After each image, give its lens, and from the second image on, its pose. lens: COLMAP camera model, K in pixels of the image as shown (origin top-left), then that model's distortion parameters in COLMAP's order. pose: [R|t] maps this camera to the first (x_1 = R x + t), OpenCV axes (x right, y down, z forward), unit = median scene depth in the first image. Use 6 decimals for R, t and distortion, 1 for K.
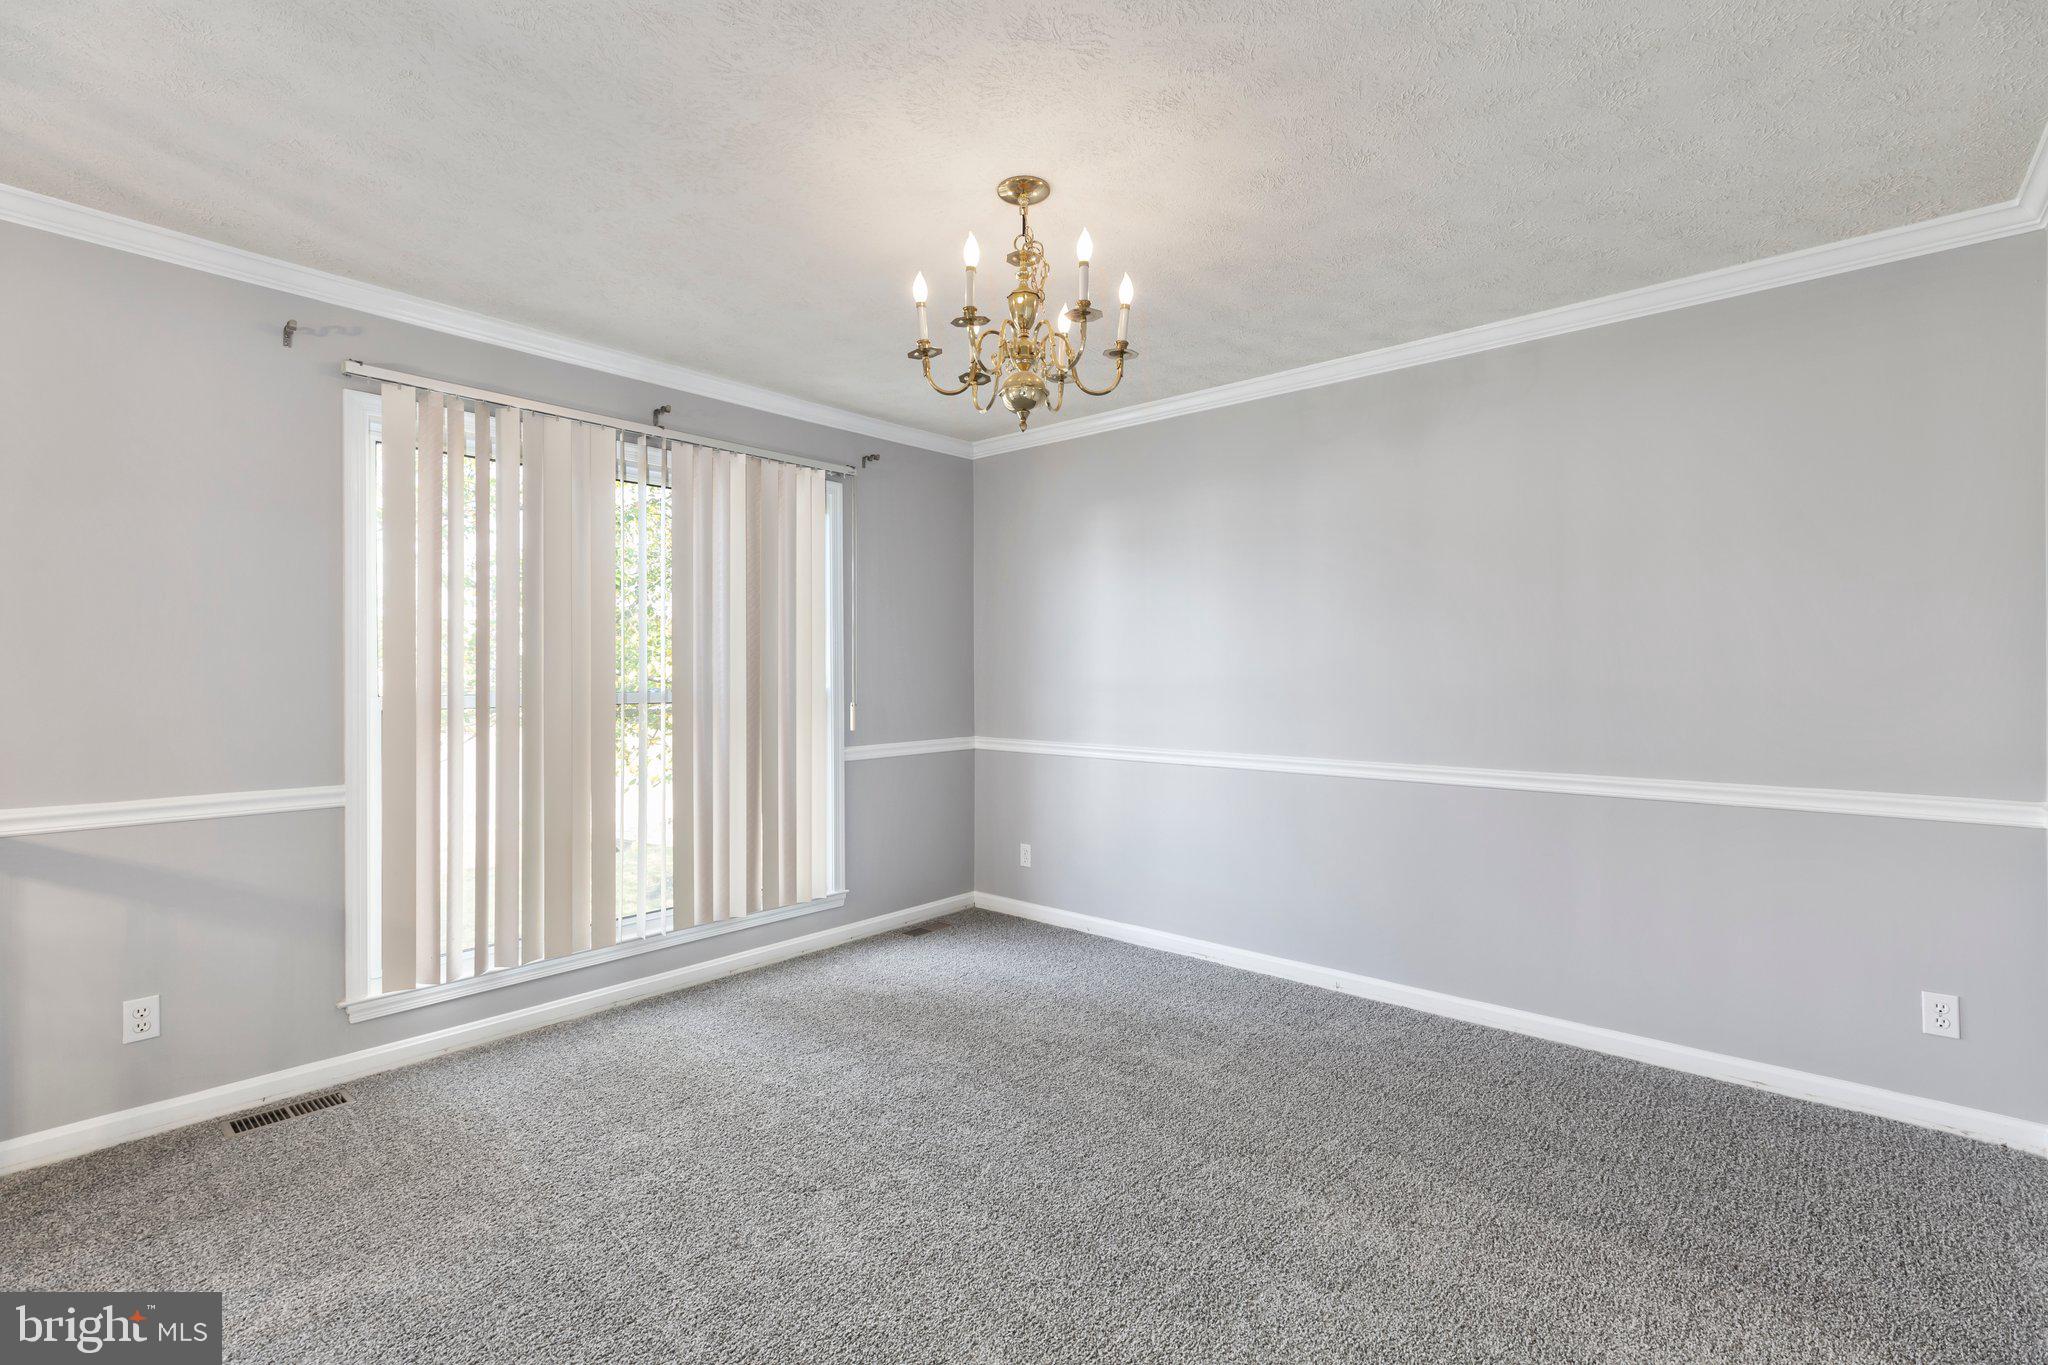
lens RADIAL K [[908.8, 0, 1028.3], [0, 908.8, 667.9], [0, 0, 1]] dist [0.001417, 0.000313]
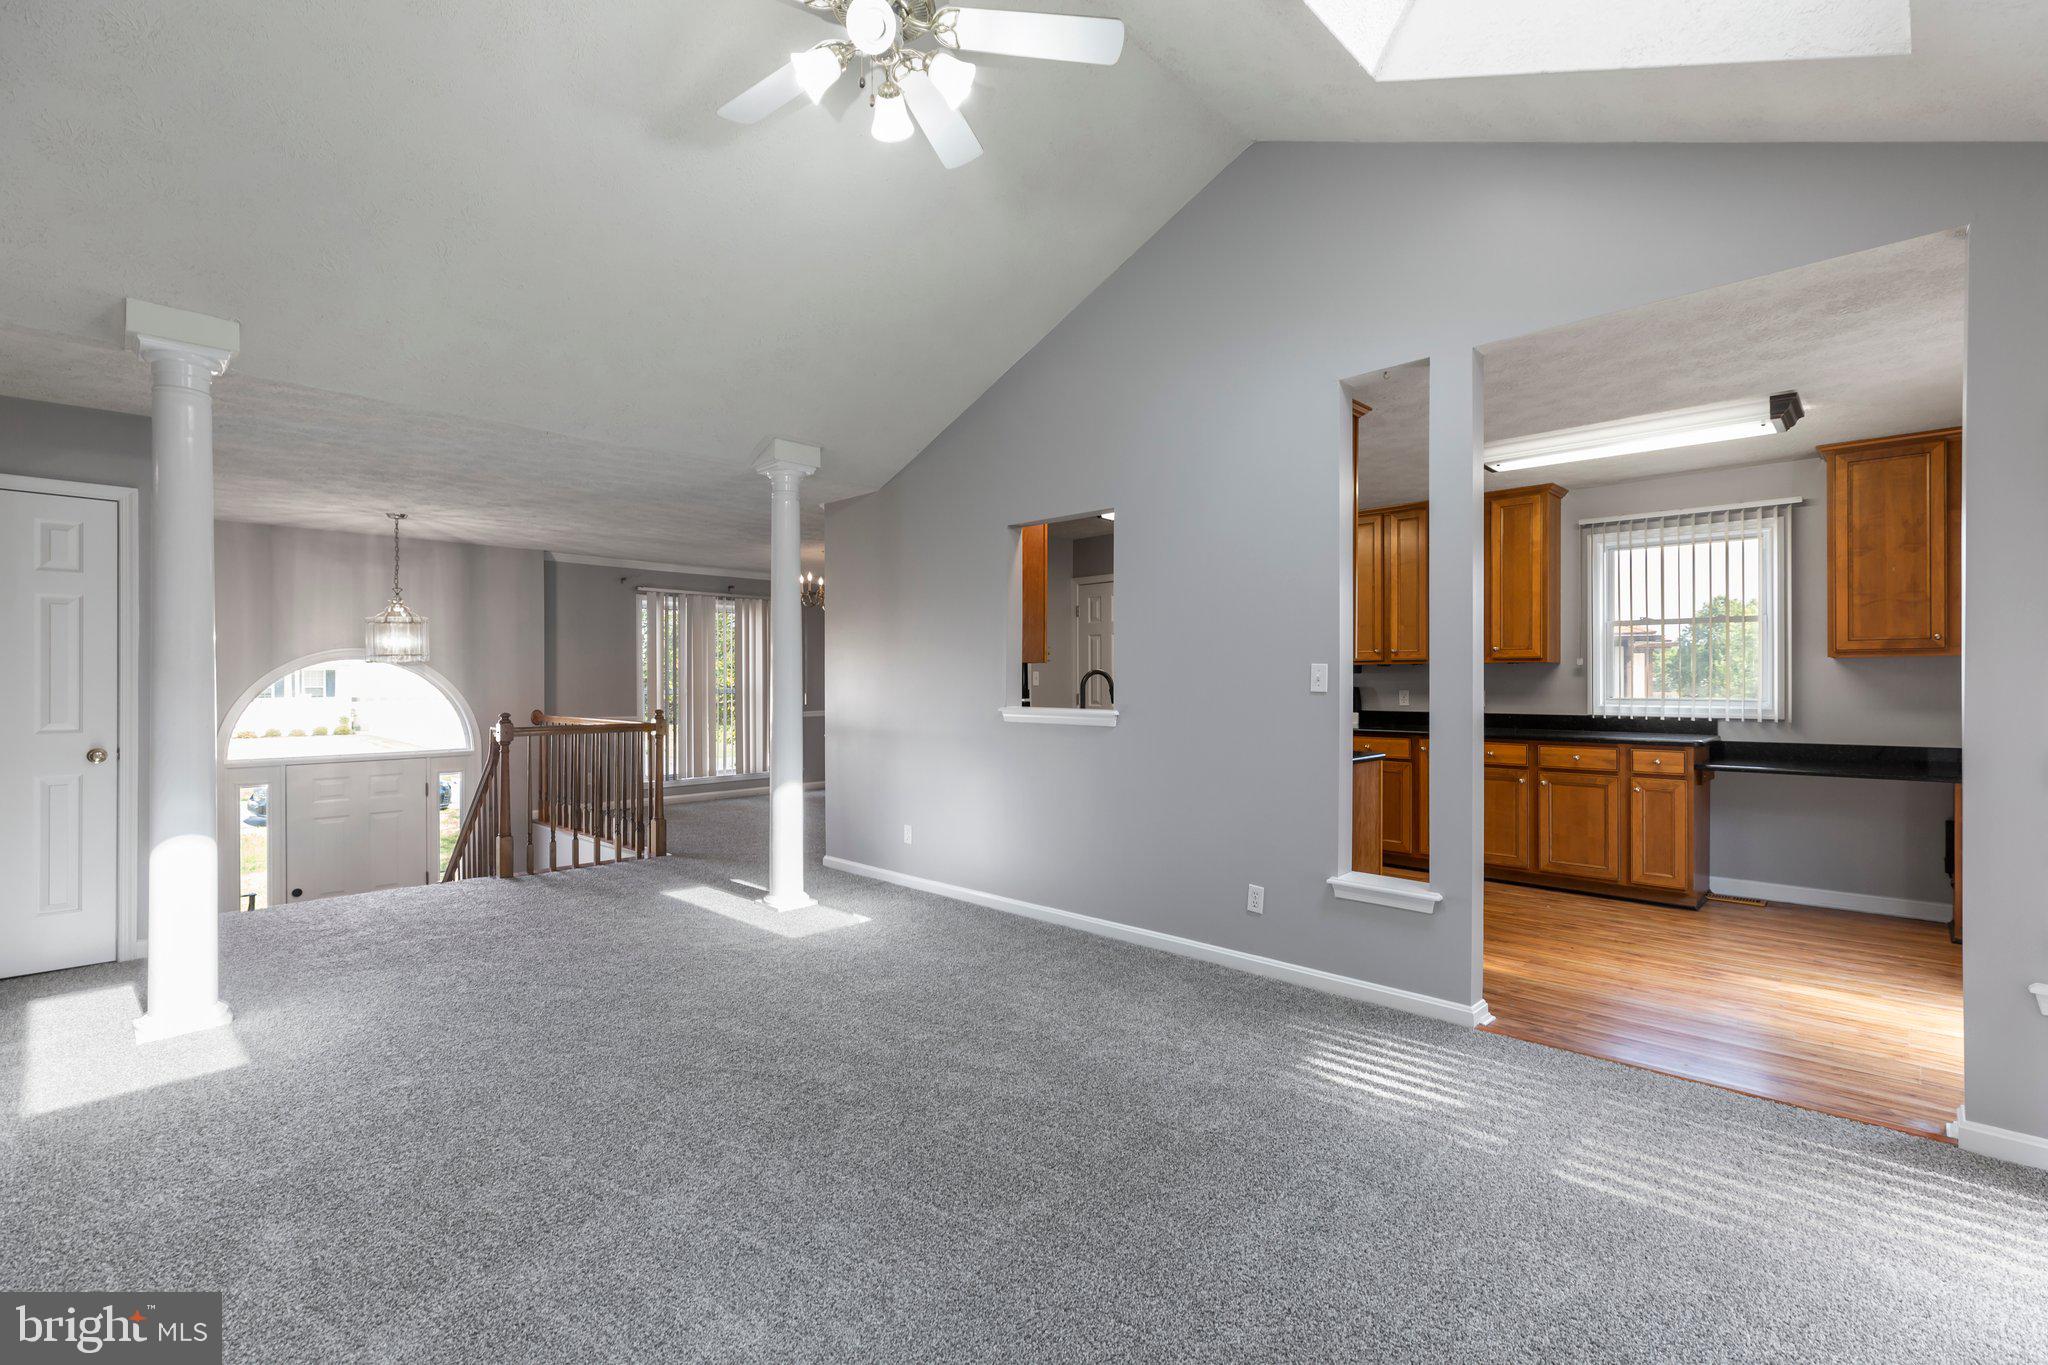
lens RADIAL K [[903.0, 0, 1024.9], [0, 903.0, 676.9], [0, 0, 1]] dist [-0.000562, 0.000184]
pose [[0.997801, -0.003149, -0.066204, 0.651551], [0.003056, 0.999994, -0.001504, -0.003138], [0.066208, 0.001299, 0.997805, -1.638778]]
